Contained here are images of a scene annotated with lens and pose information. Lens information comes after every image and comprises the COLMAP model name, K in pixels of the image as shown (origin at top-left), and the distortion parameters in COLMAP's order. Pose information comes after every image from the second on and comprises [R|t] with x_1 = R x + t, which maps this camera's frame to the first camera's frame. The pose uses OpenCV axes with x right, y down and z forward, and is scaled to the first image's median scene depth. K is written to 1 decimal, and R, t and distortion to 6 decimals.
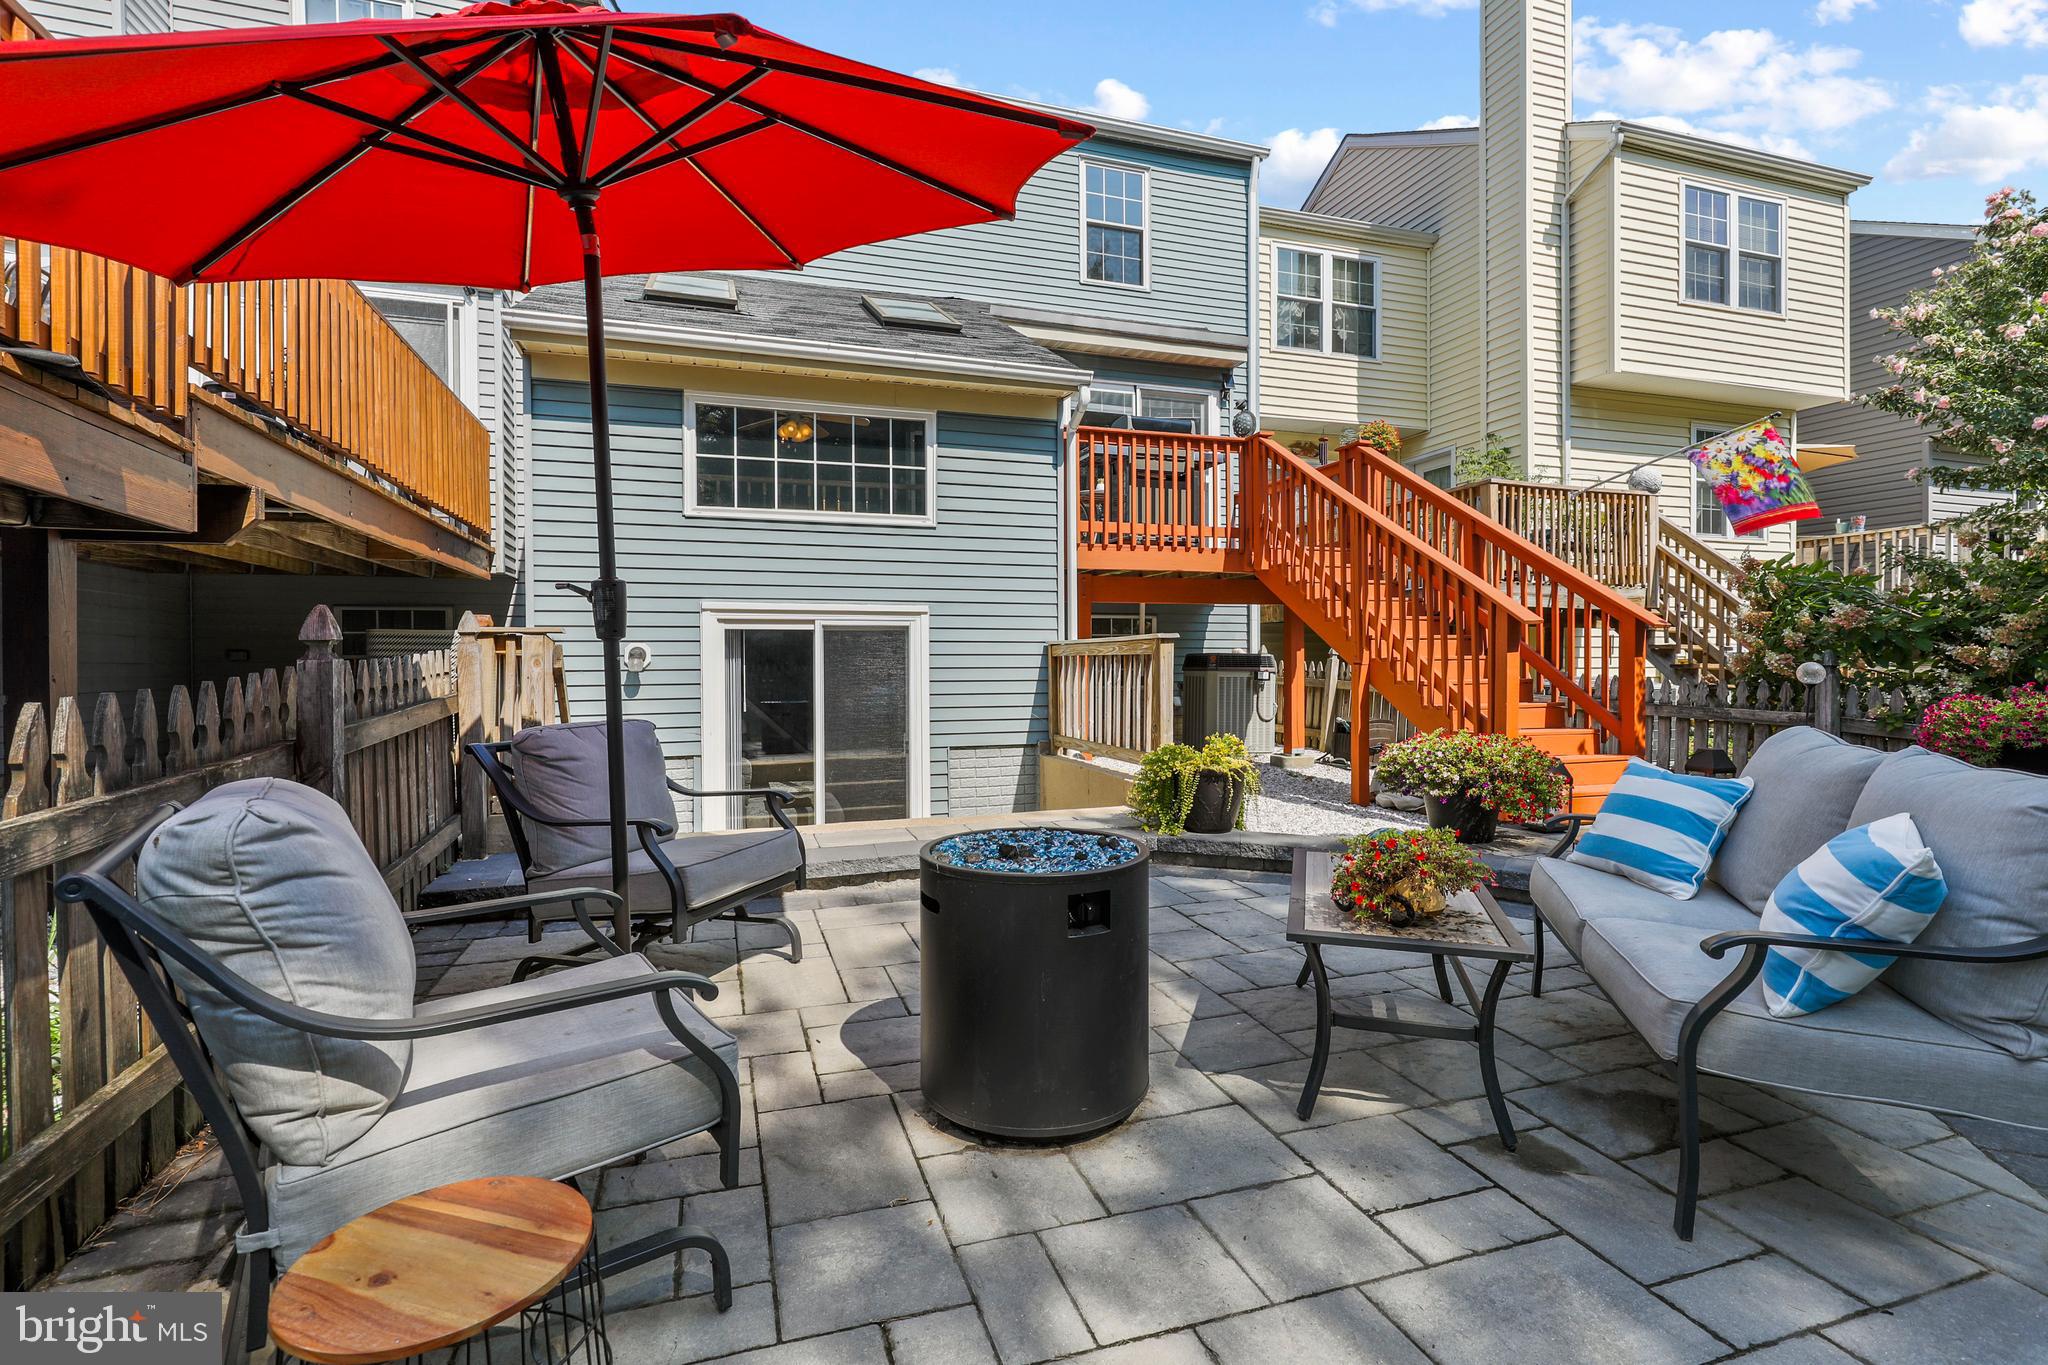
lens RADIAL K [[941.6, 0, 1029.3], [0, 941.6, 652.3], [0, 0, 1]] dist [0.003041, 0.000280]
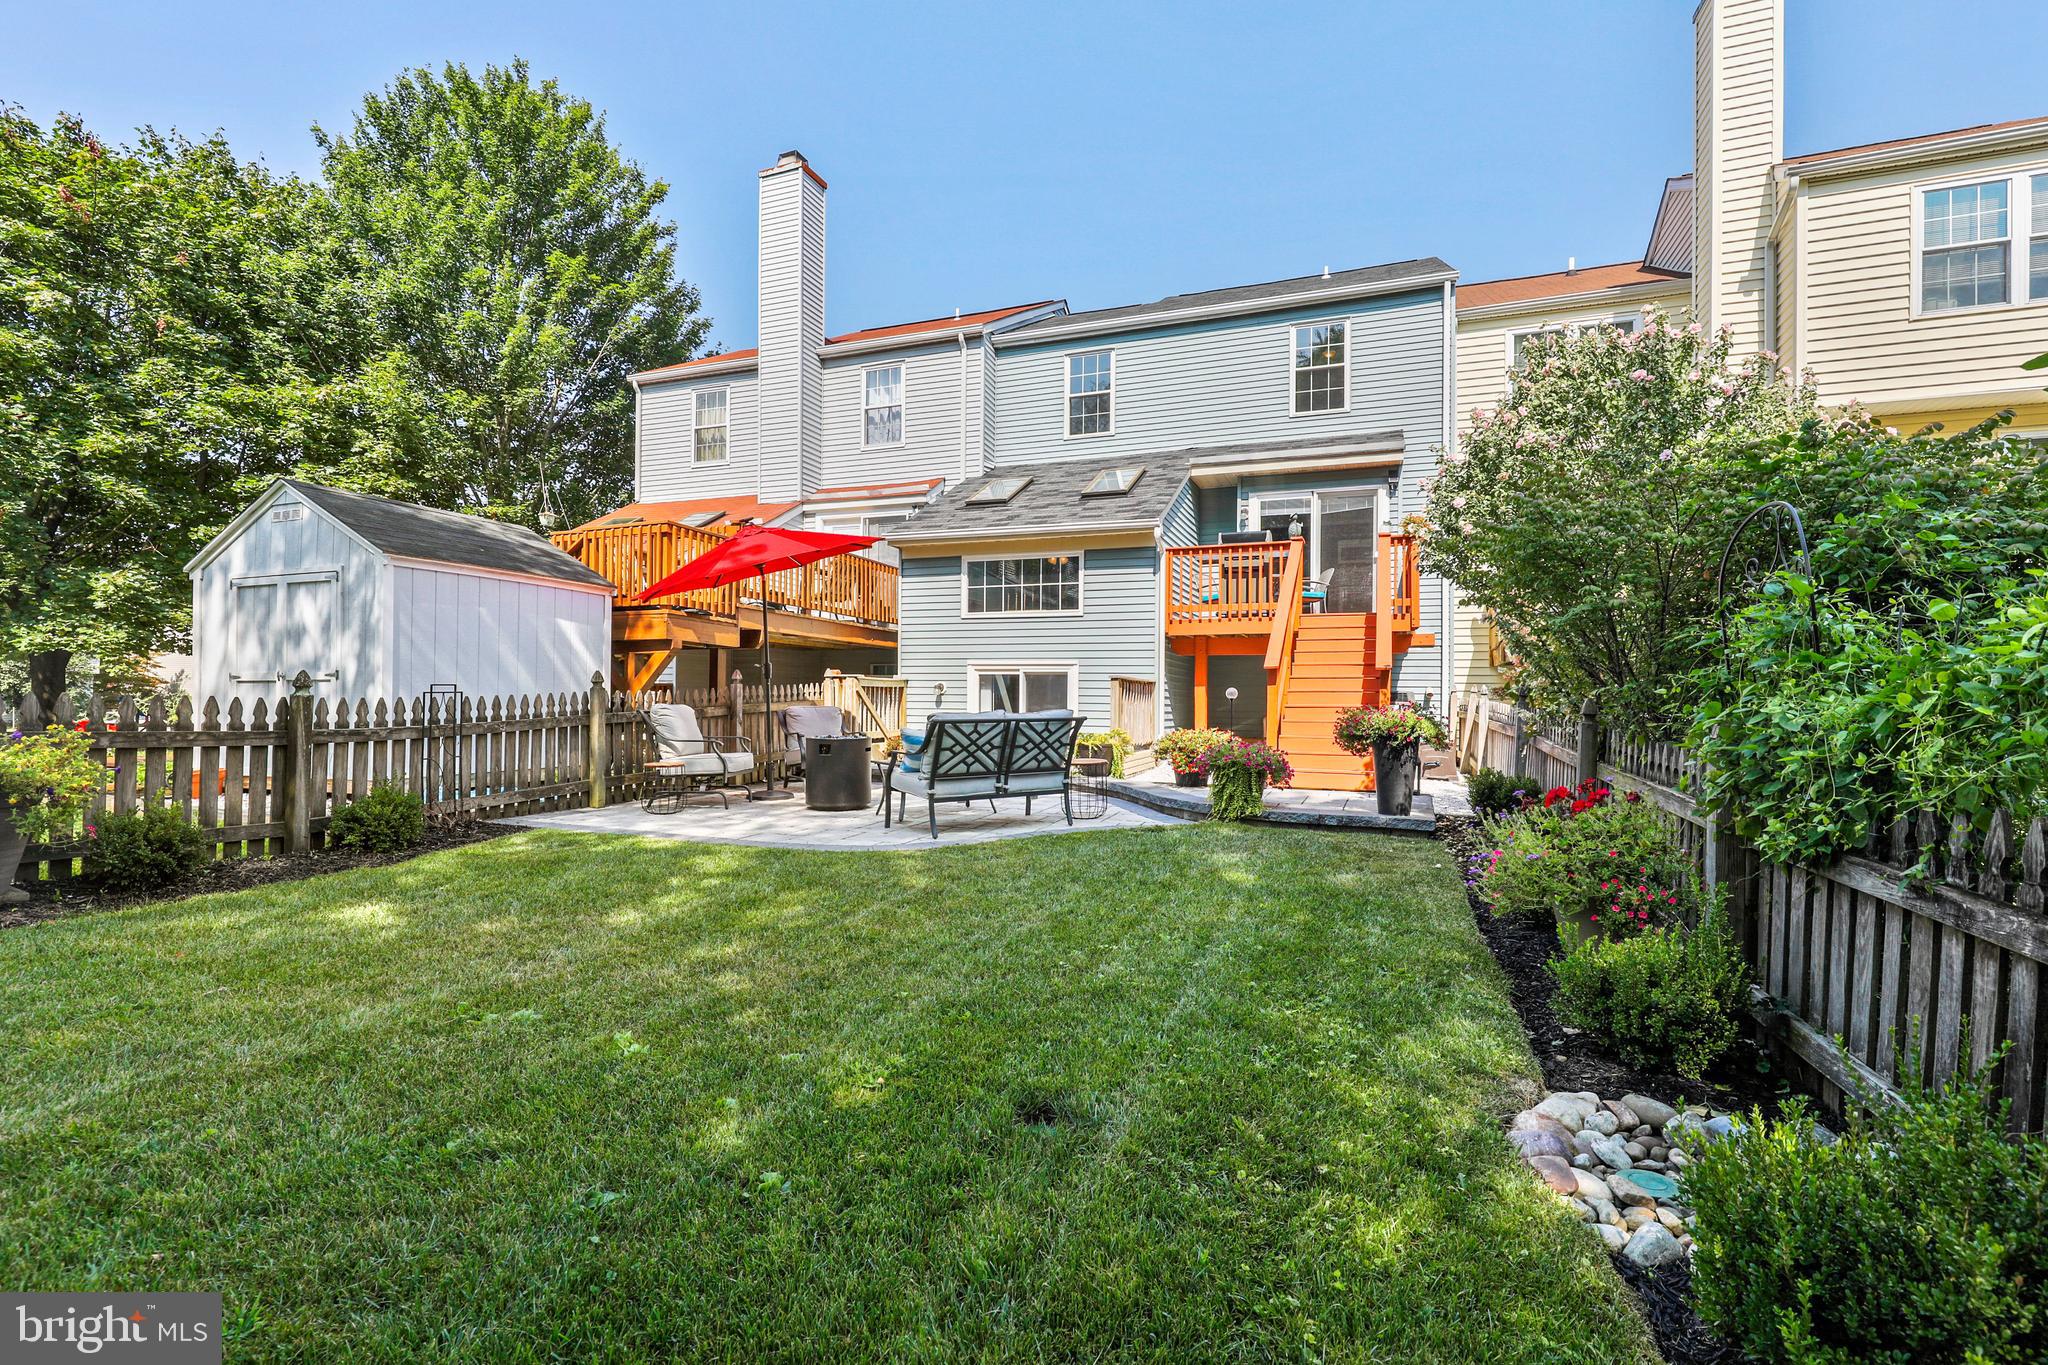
lens RADIAL K [[914.9, 0, 1028.6], [0, 914.9, 689.8], [0, 0, 1]] dist [0.005070, 0.000969]
pose [[0.784191, 0.004449, -0.620503, 0.791385], [-0.006620, 0.999977, -0.001198, 0.008451], [0.620484, 0.005047, 0.784203, -0.369591]]
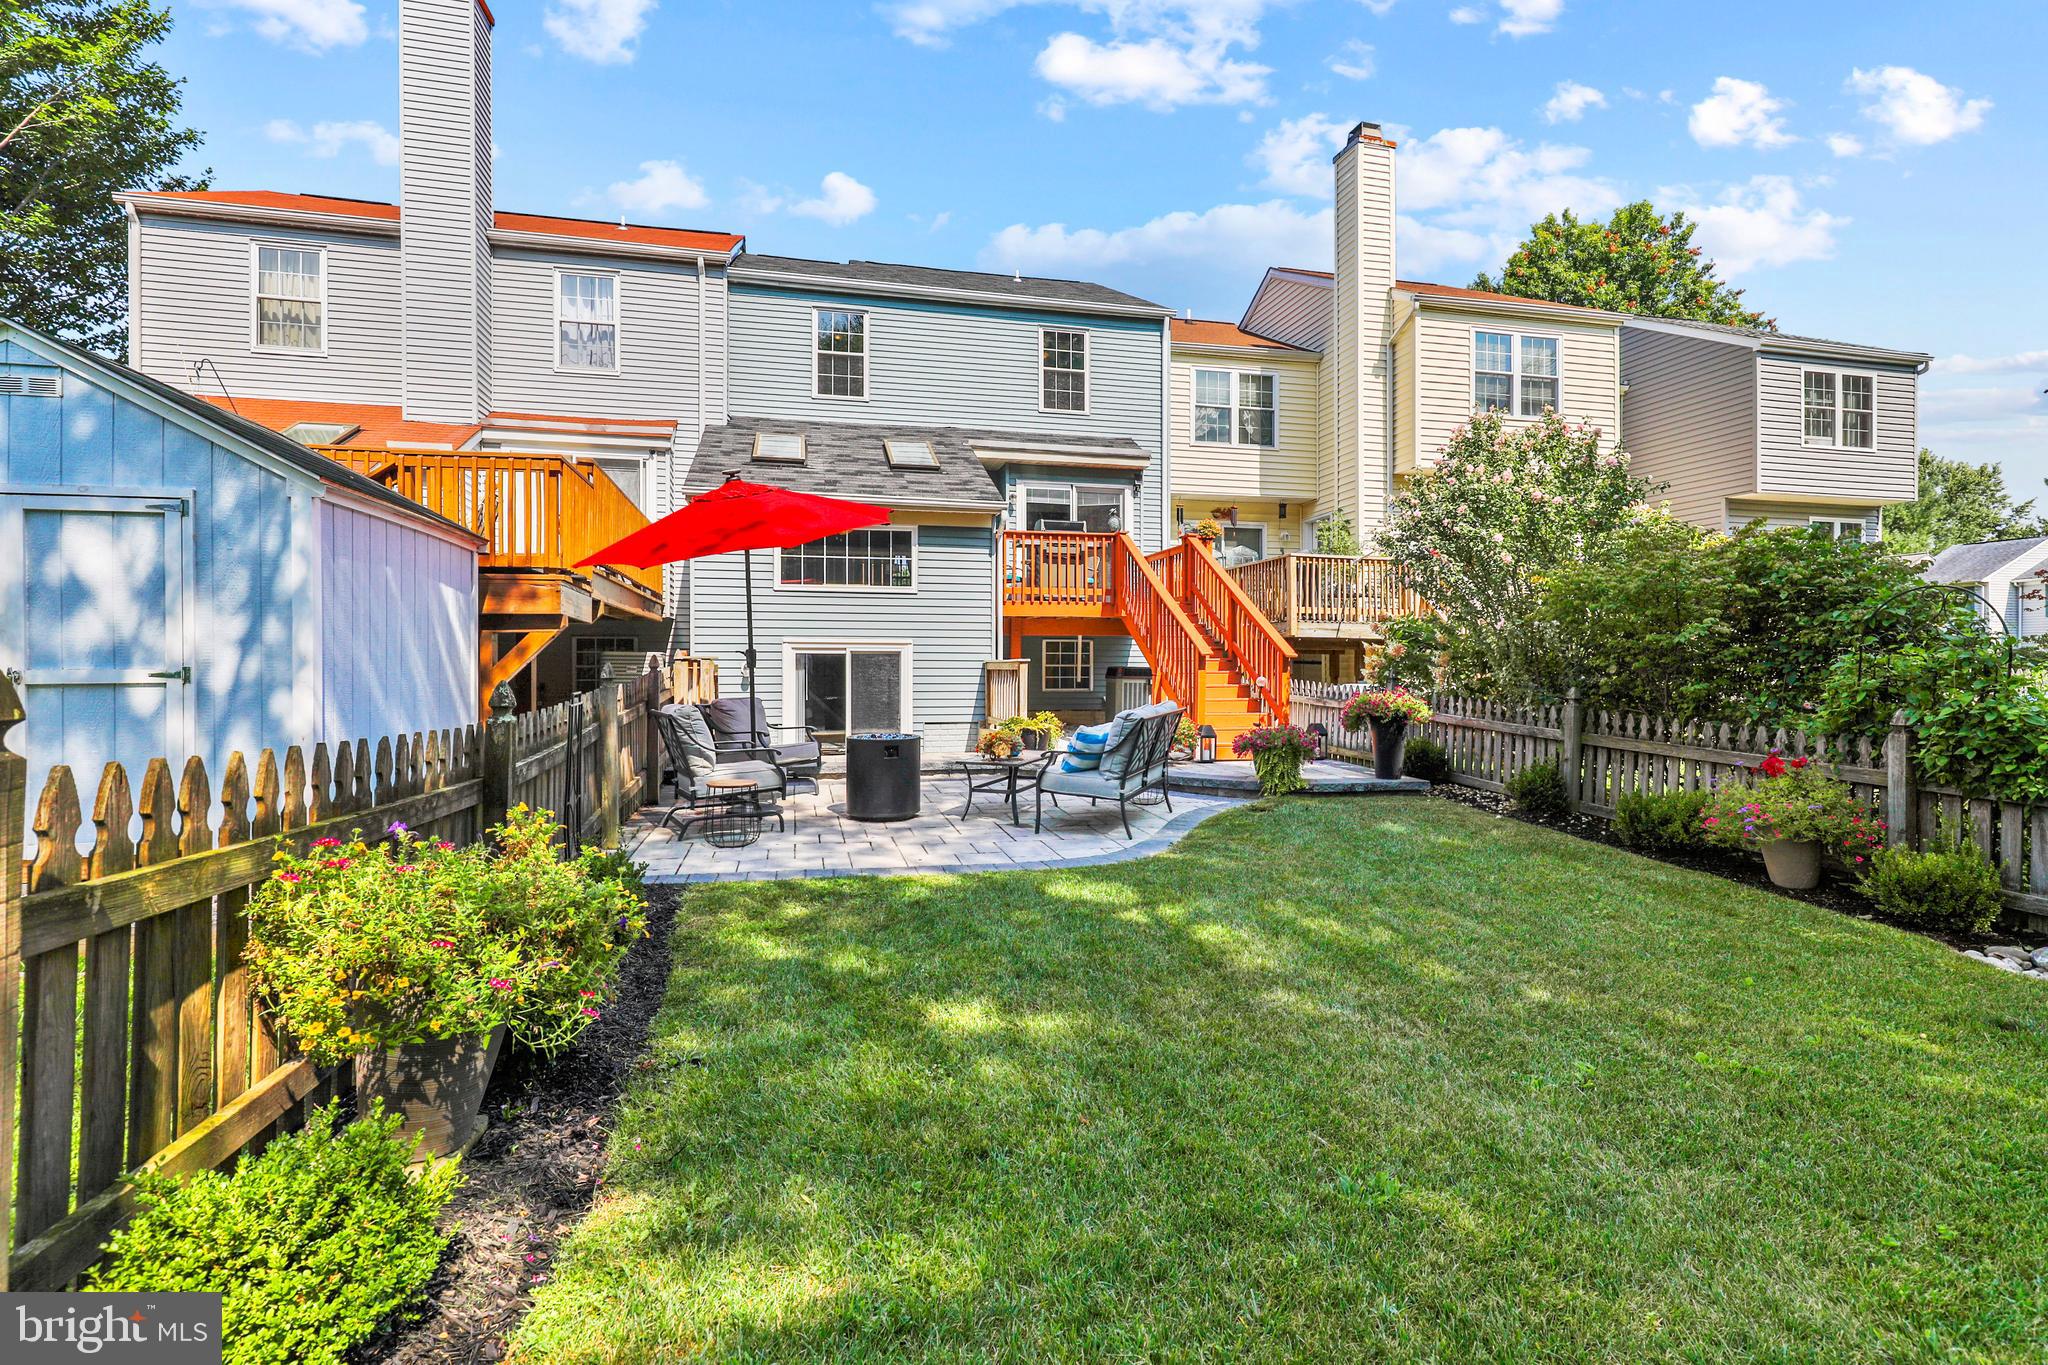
lens RADIAL K [[923.1, 0, 1020.7], [0, 923.1, 657.9], [0, 0, 1]] dist [0.004865, 0.000264]
pose [[0.995962, 0.004587, -0.089654, 0.212076], [-0.004599, 0.999989, 0.000076, -0.015132], [0.089653, 0.000337, 0.995973, -0.579763]]
